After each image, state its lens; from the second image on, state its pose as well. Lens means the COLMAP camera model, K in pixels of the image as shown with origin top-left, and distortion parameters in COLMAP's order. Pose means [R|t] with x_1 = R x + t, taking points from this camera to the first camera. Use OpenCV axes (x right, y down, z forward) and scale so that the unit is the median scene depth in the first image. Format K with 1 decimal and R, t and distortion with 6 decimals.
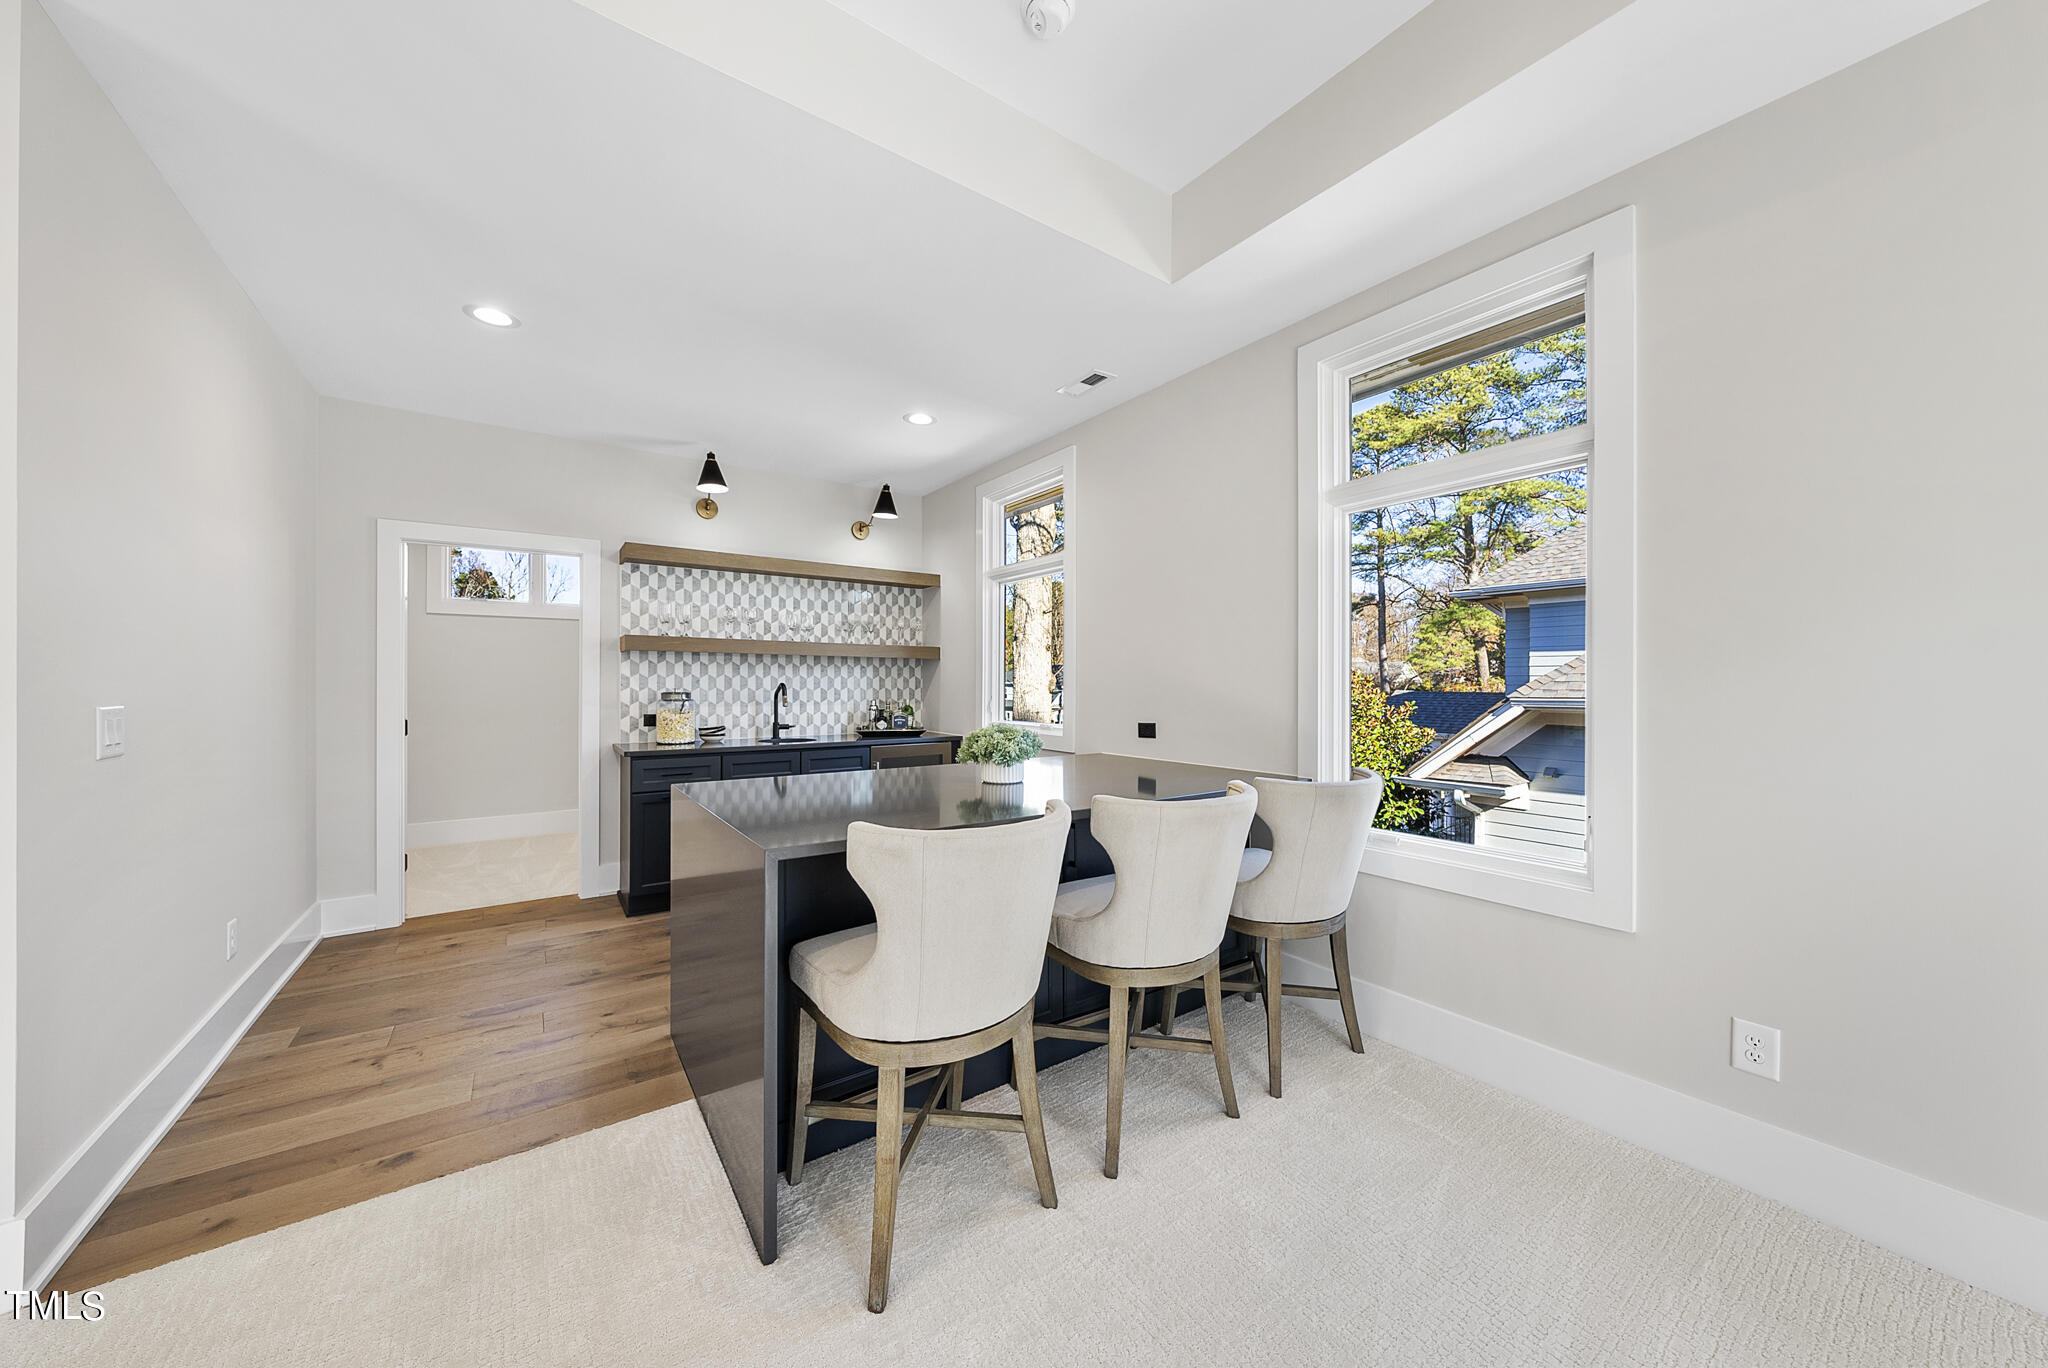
lens RADIAL K [[703.6, 0, 1028.9], [0, 703.6, 681.9], [0, 0, 1]] dist [0.000217, 0.000058]
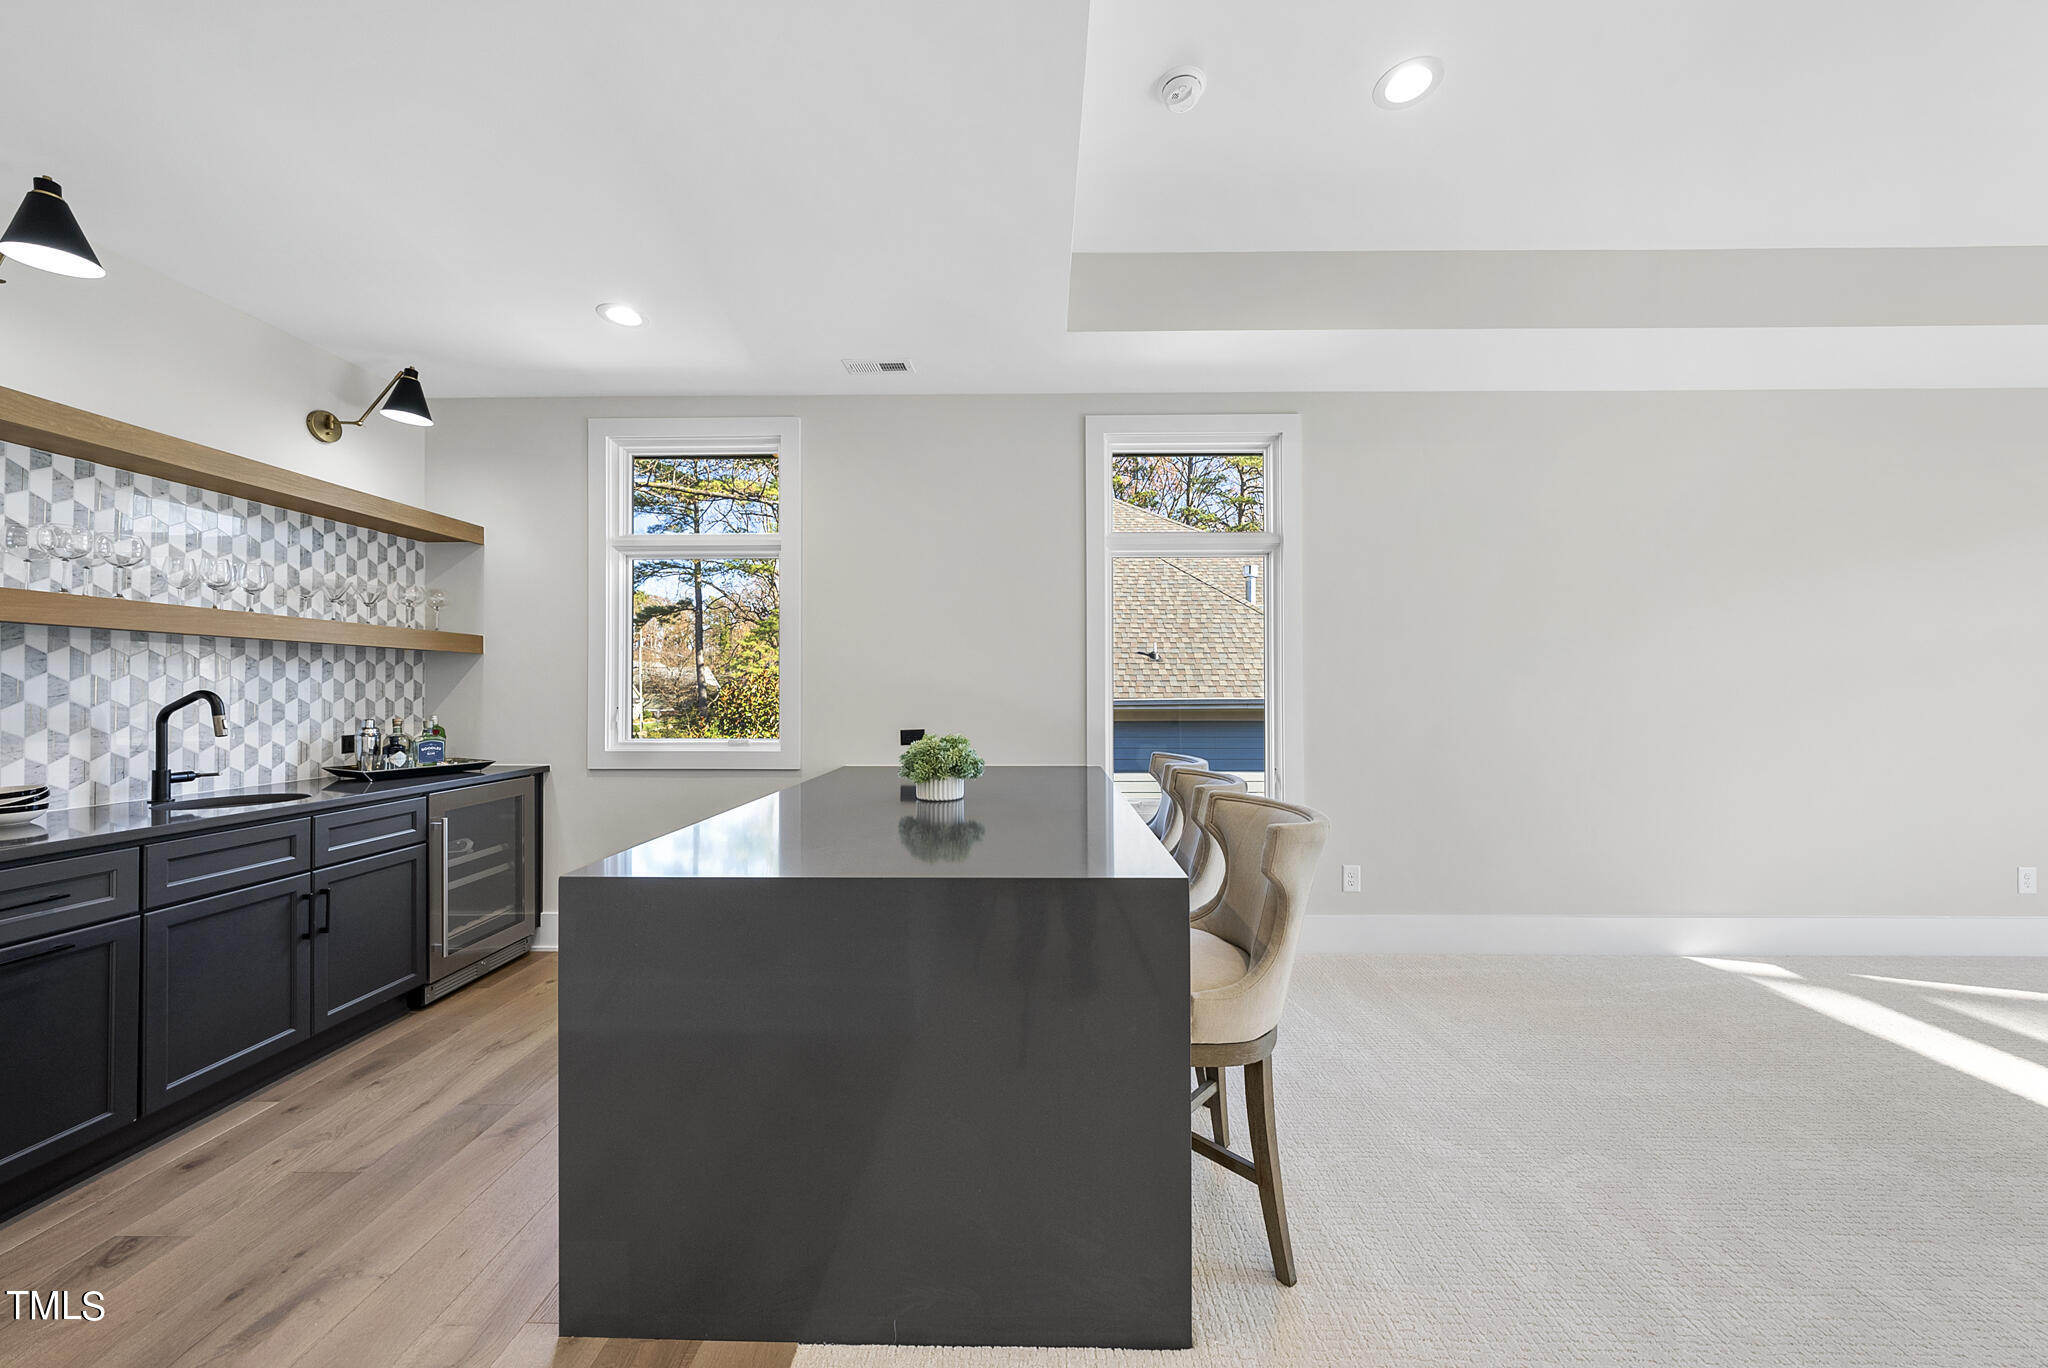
lens RADIAL K [[715.2, 0, 1030.2], [0, 715.2, 680.6], [0, 0, 1]] dist [0.001006, 0.000240]
pose [[0.596350, 0.007194, 0.802692, -0.367573], [0.000595, 0.999956, -0.009404, -0.000438], [-0.802724, 0.006085, 0.596319, 0.185965]]
